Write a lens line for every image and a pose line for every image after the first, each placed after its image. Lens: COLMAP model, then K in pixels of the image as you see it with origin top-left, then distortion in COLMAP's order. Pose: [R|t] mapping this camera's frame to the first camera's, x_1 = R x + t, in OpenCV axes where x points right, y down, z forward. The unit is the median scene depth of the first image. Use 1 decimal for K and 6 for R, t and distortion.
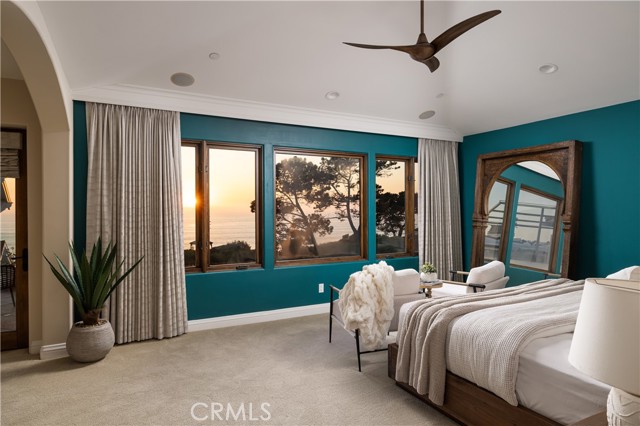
lens RADIAL K [[382.9, 0, 320.0], [0, 382.9, 213.0], [0, 0, 1]] dist [-0.000404, -0.000151]
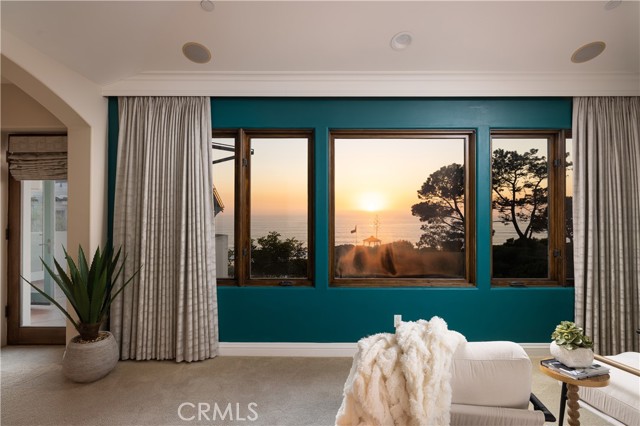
lens RADIAL K [[320.1, 0, 320.0], [0, 320.1, 213.0], [0, 0, 1]] dist [0.000313, 0.000374]
pose [[0.887716, 0.005064, -0.460364, 0.164658], [-0.009041, 0.999938, -0.006435, -0.001832], [0.460303, 0.009874, 0.887707, 0.435568]]
